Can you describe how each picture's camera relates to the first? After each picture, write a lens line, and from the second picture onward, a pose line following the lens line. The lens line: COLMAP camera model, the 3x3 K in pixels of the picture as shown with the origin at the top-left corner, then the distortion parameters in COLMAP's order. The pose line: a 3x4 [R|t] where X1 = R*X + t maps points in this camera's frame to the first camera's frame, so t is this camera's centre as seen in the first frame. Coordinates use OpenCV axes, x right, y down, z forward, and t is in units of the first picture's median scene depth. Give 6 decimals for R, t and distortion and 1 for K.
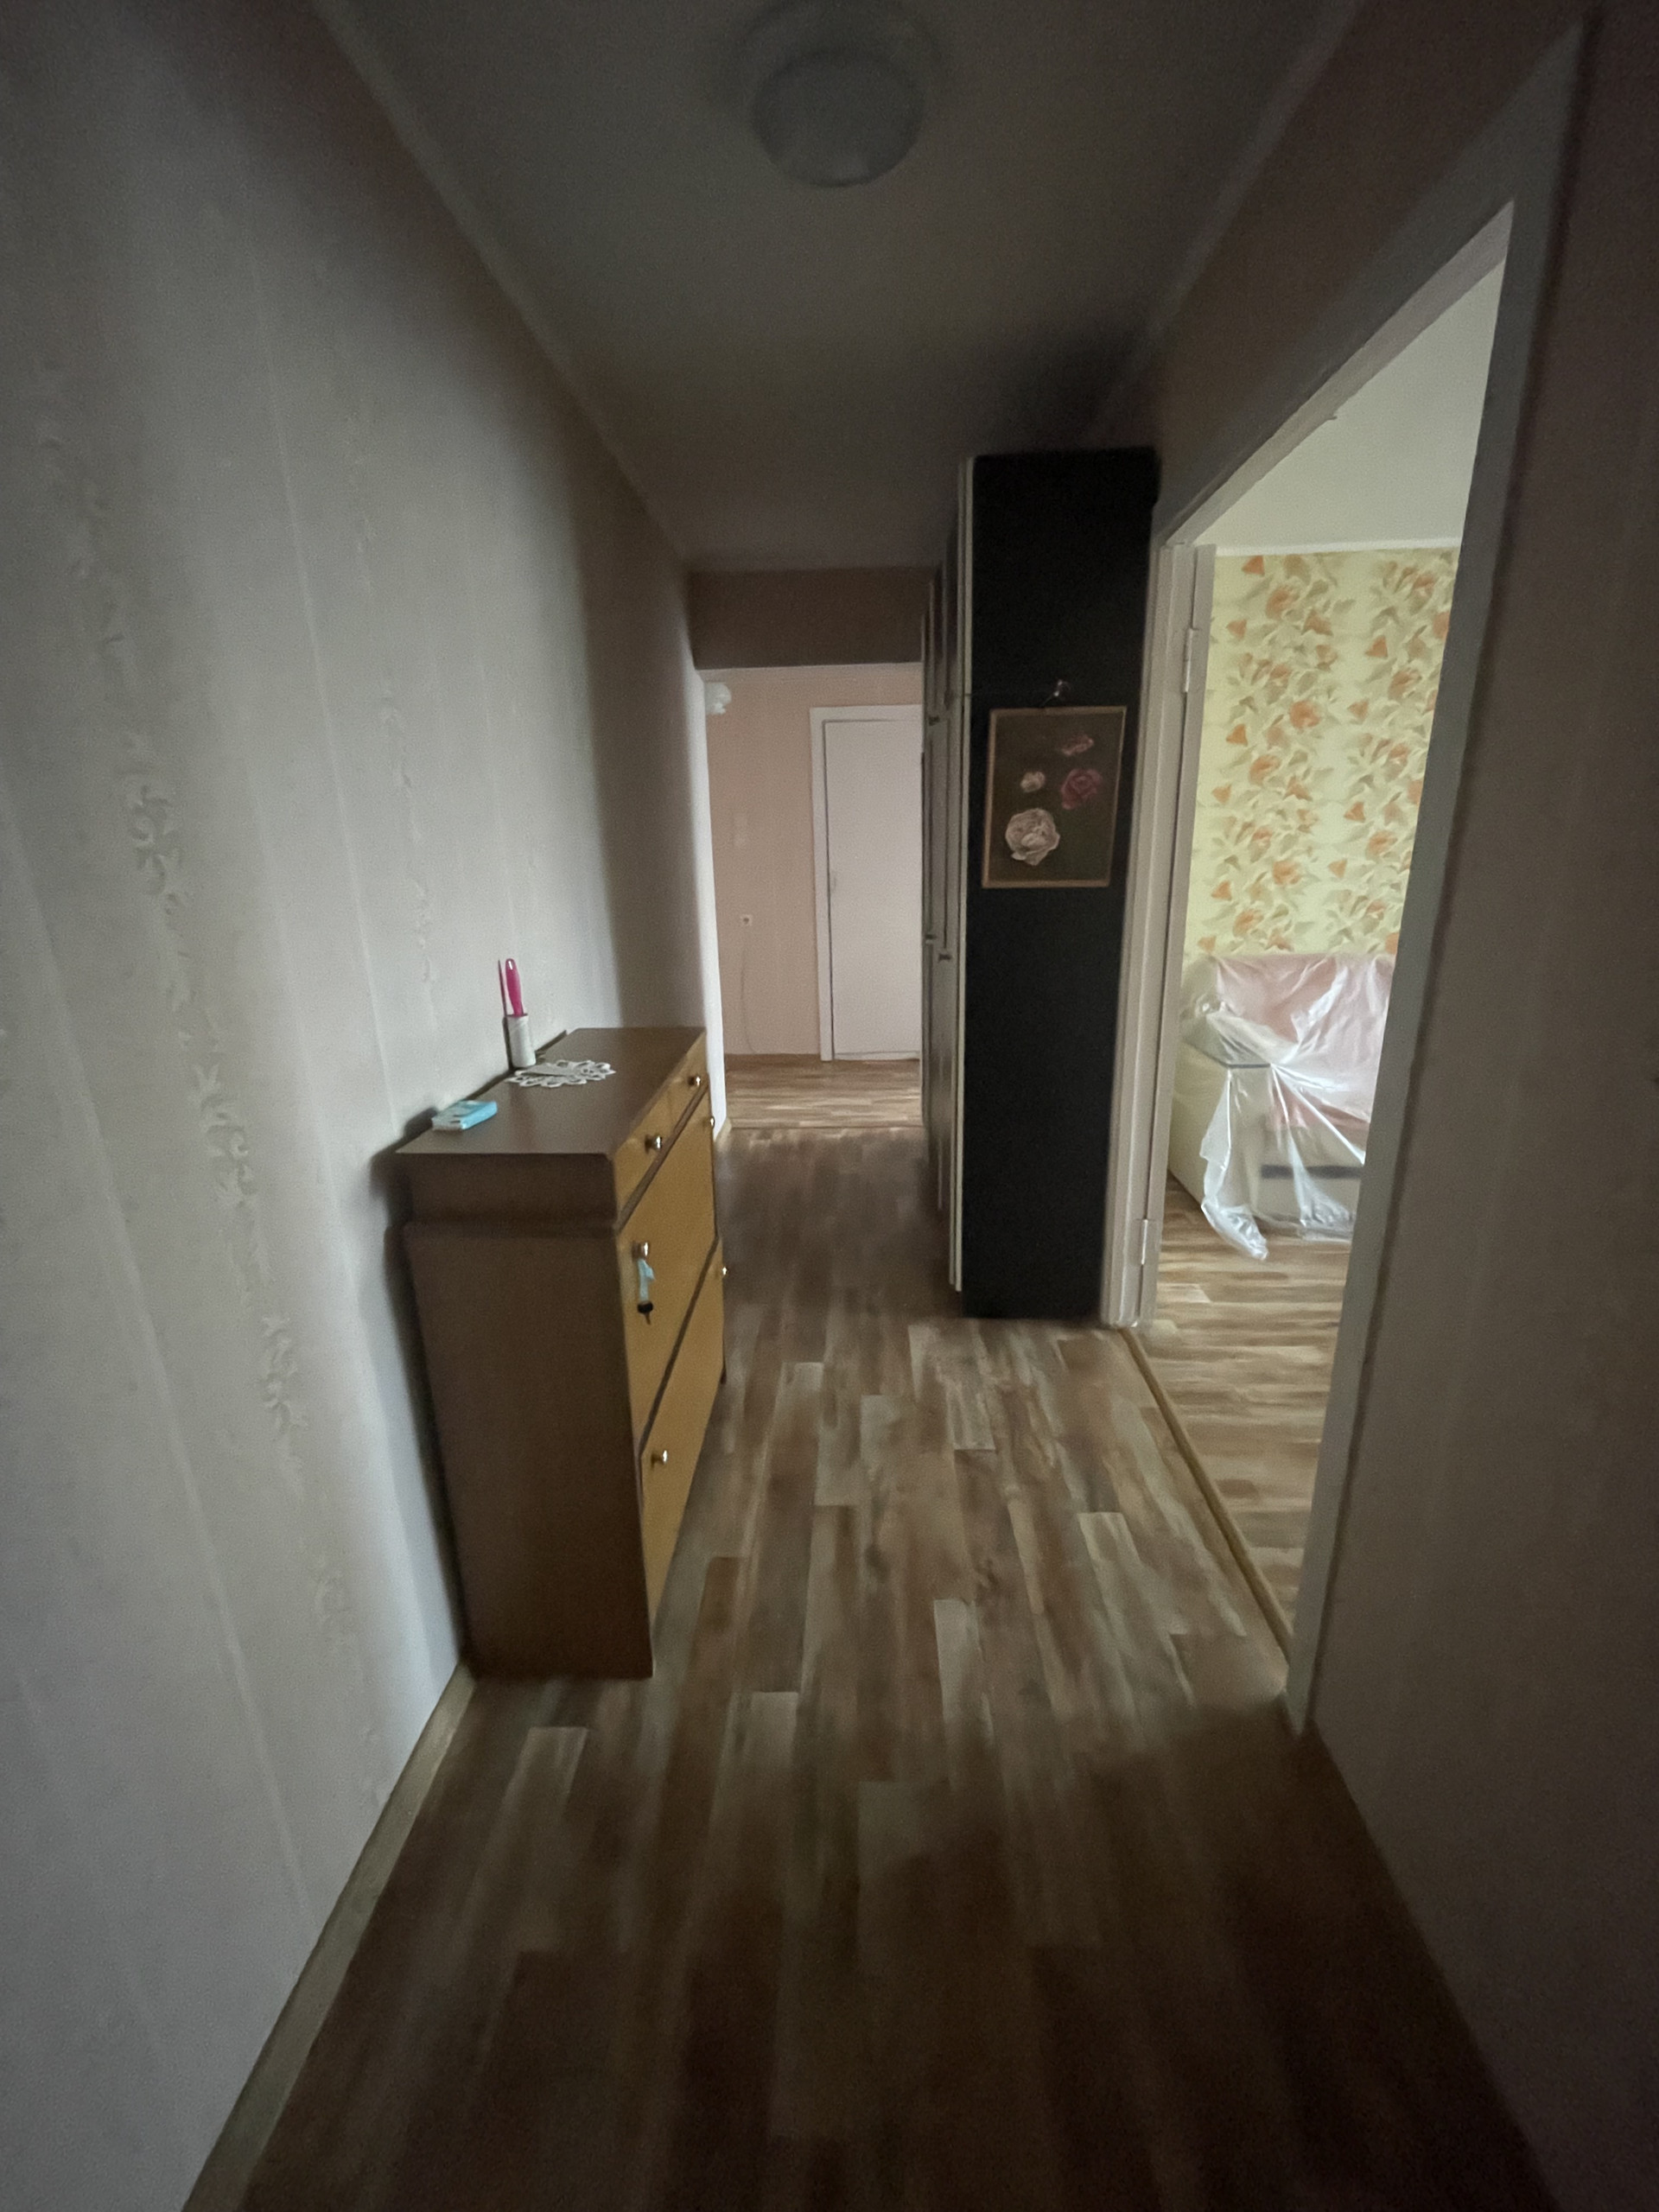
lens RADIAL K [[891.1, 0, 832.2], [0, 891.1, 1092.2], [0, 0, 1]] dist [-0.001162, -0.000251]
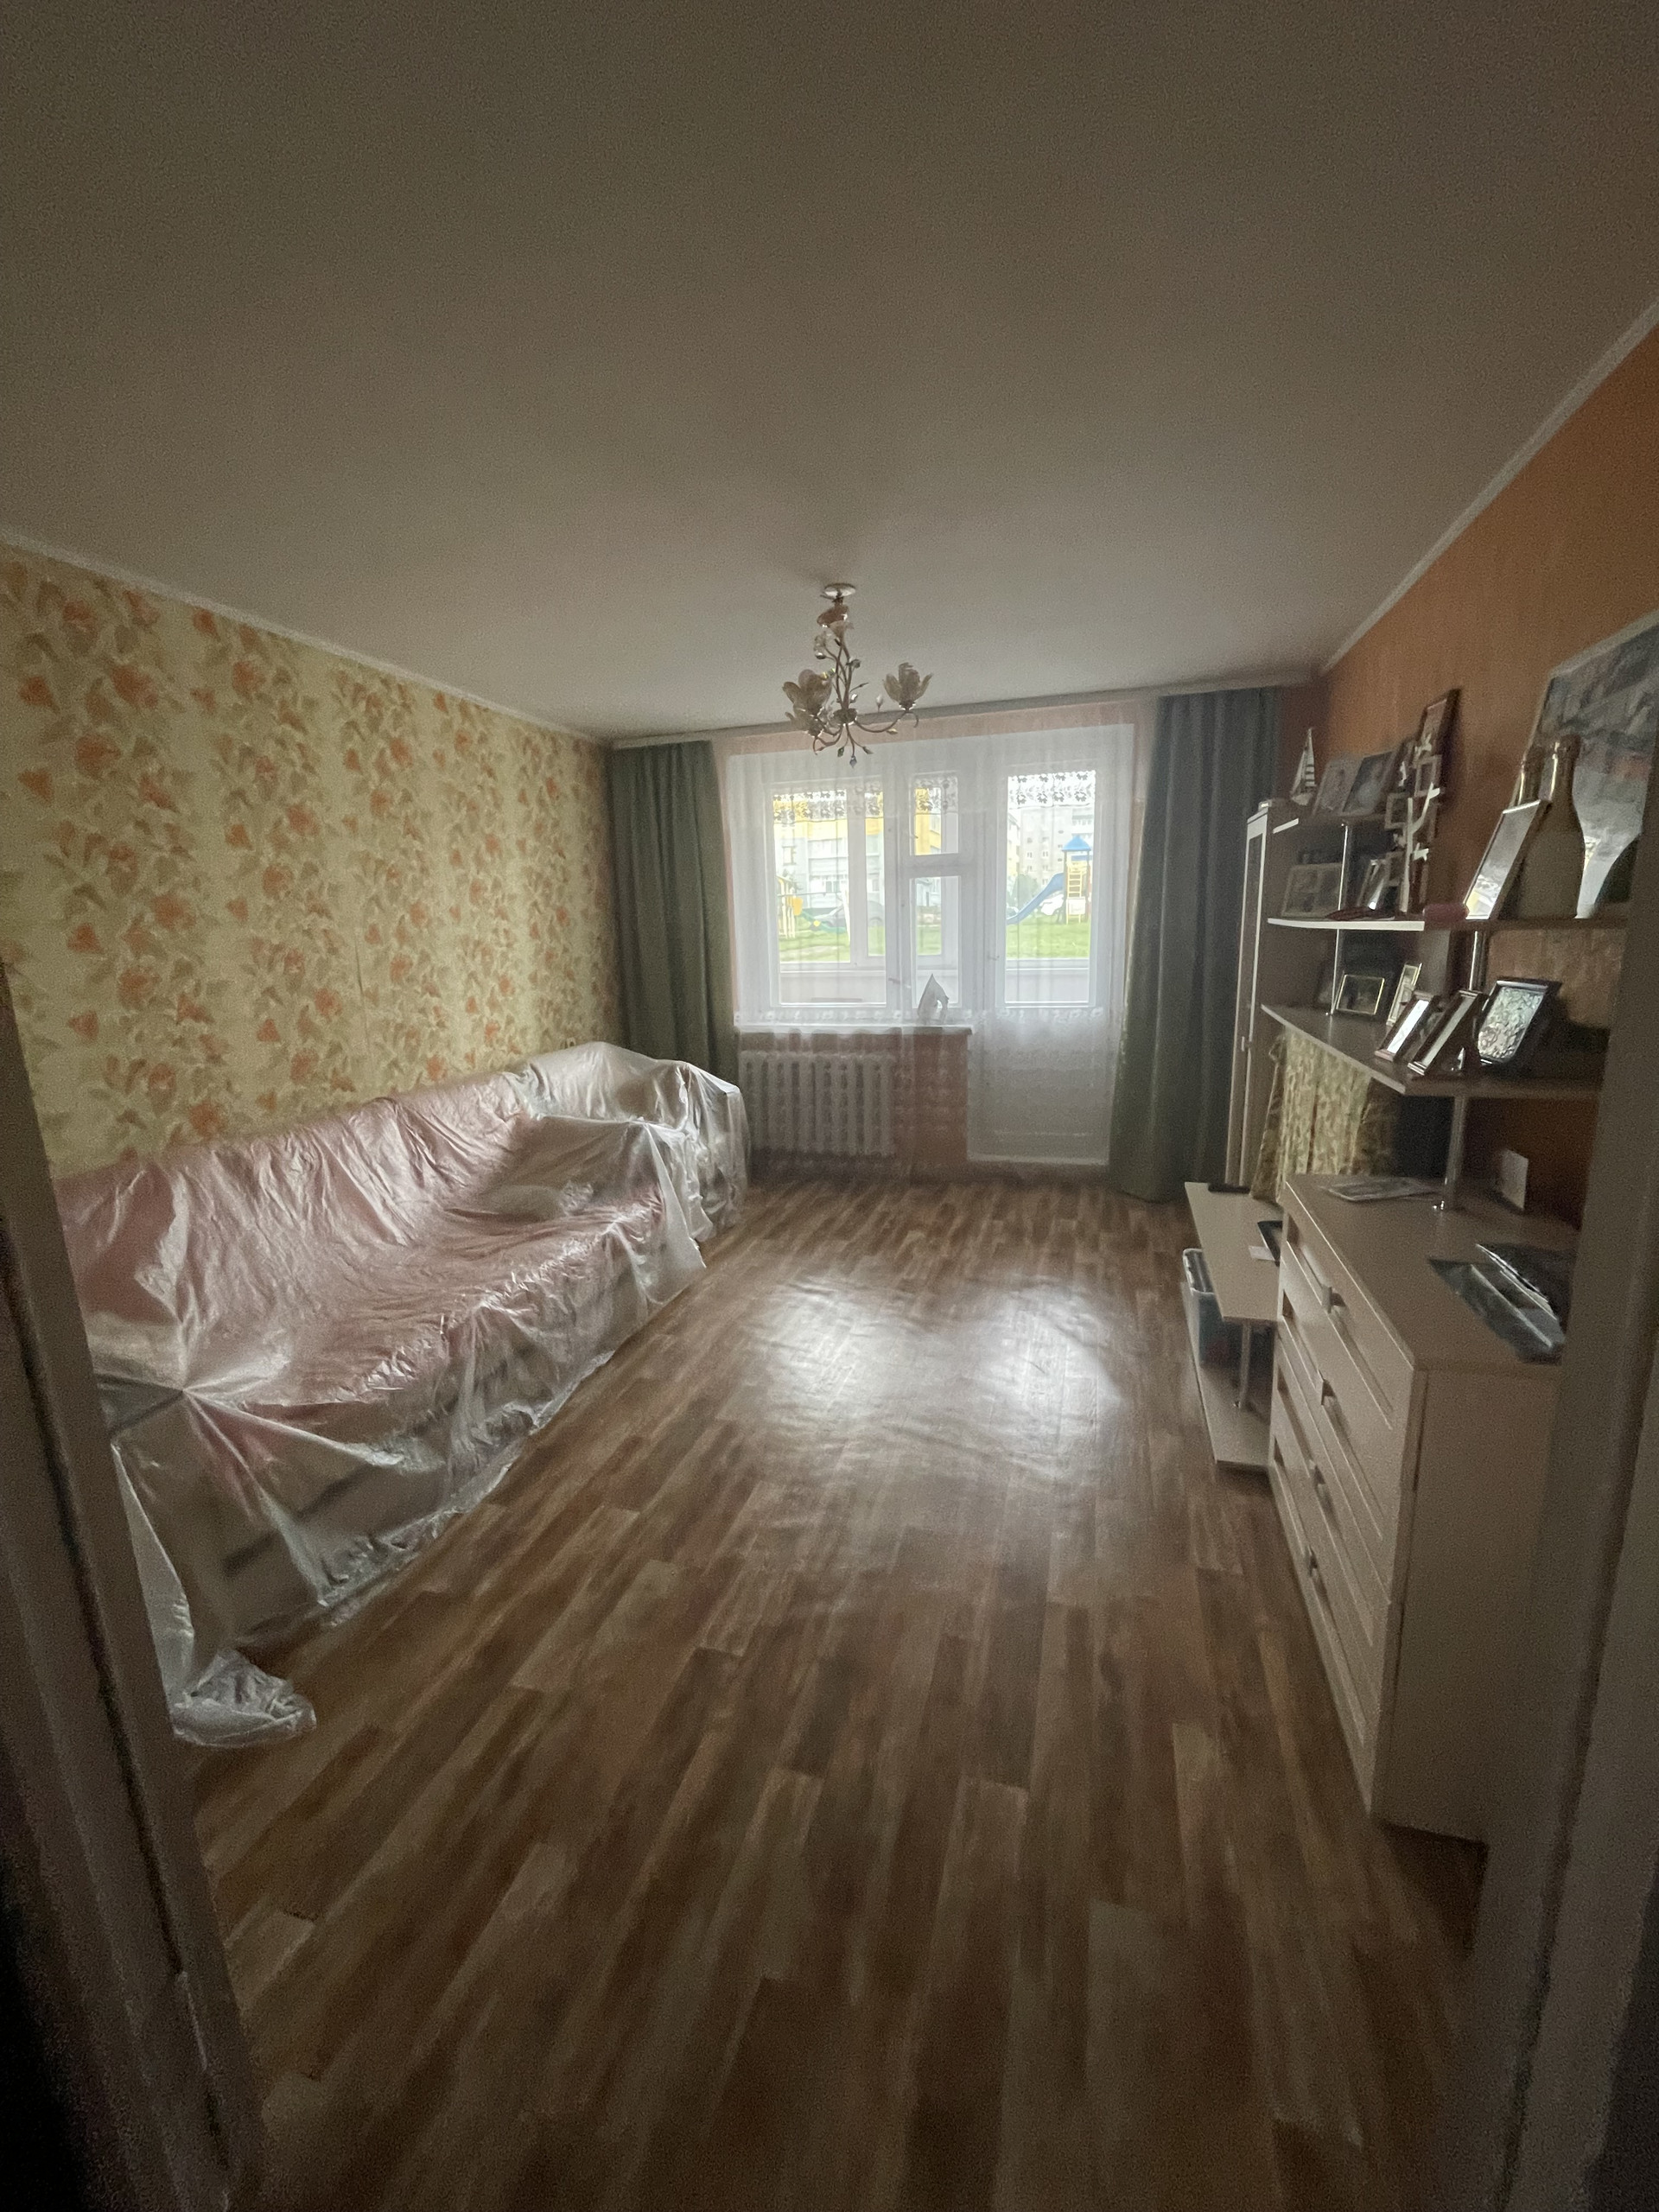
lens RADIAL K [[907.8, 0, 829.5], [0, 907.8, 1106.0], [0, 0, 1]] dist [-0.003547, -0.000514]
pose [[0.249382, -0.182827, 0.950991, 0.094971], [0.296620, 0.949238, 0.104706, -0.133360], [-0.921860, 0.255971, 0.290953, 0.420139]]
